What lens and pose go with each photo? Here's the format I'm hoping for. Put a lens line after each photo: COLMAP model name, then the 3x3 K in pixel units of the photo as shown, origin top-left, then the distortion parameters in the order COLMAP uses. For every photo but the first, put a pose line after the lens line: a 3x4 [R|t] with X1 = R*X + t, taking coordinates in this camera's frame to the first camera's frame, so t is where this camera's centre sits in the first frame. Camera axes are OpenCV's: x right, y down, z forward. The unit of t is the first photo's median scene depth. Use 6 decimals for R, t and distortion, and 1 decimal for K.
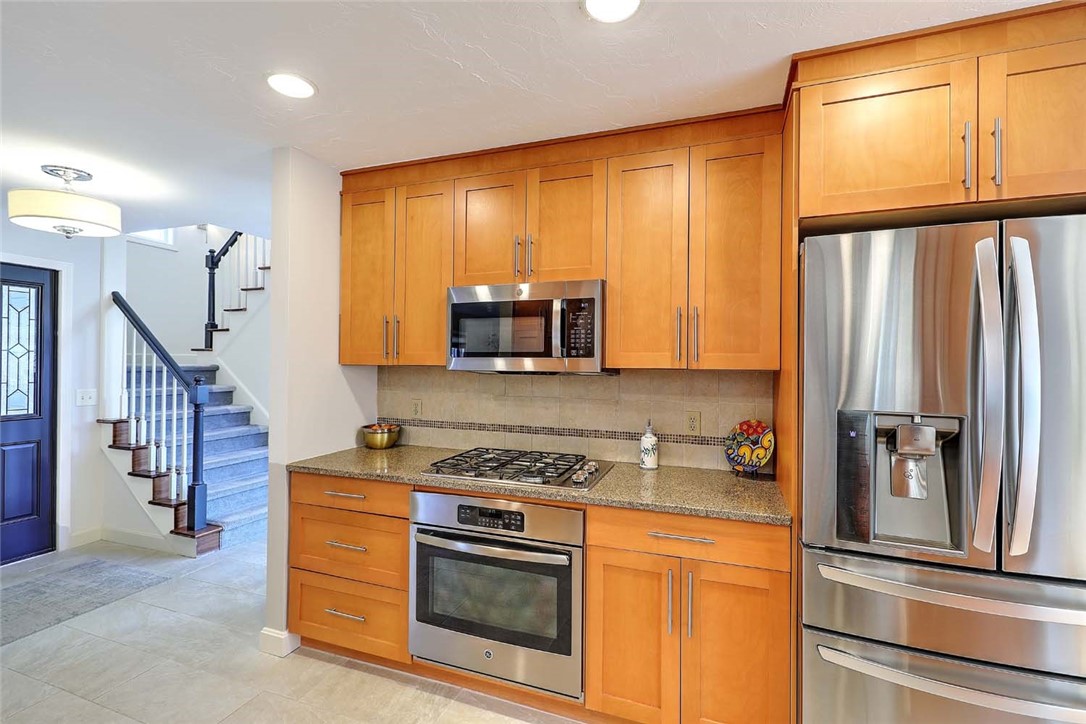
lens RADIAL K [[484.5, 0, 539.2], [0, 484.5, 359.5], [0, 0, 1]] dist [0.003390, -0.000240]
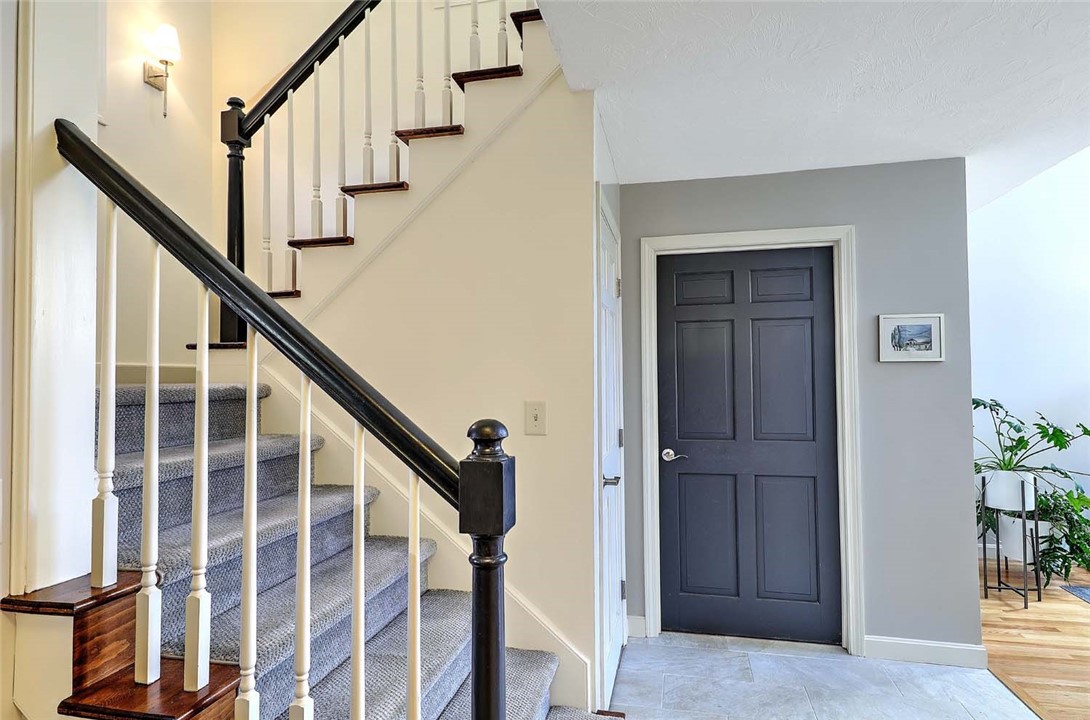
lens RADIAL K [[611.7, 0, 541.7], [0, 611.7, 361.8], [0, 0, 1]] dist [0.001271, -0.000459]
pose [[0.992399, -0.014639, 0.122190, -0.489763], [0.017298, 0.999635, -0.020733, 0.006891], [-0.121841, 0.022689, 0.992290, 0.471169]]
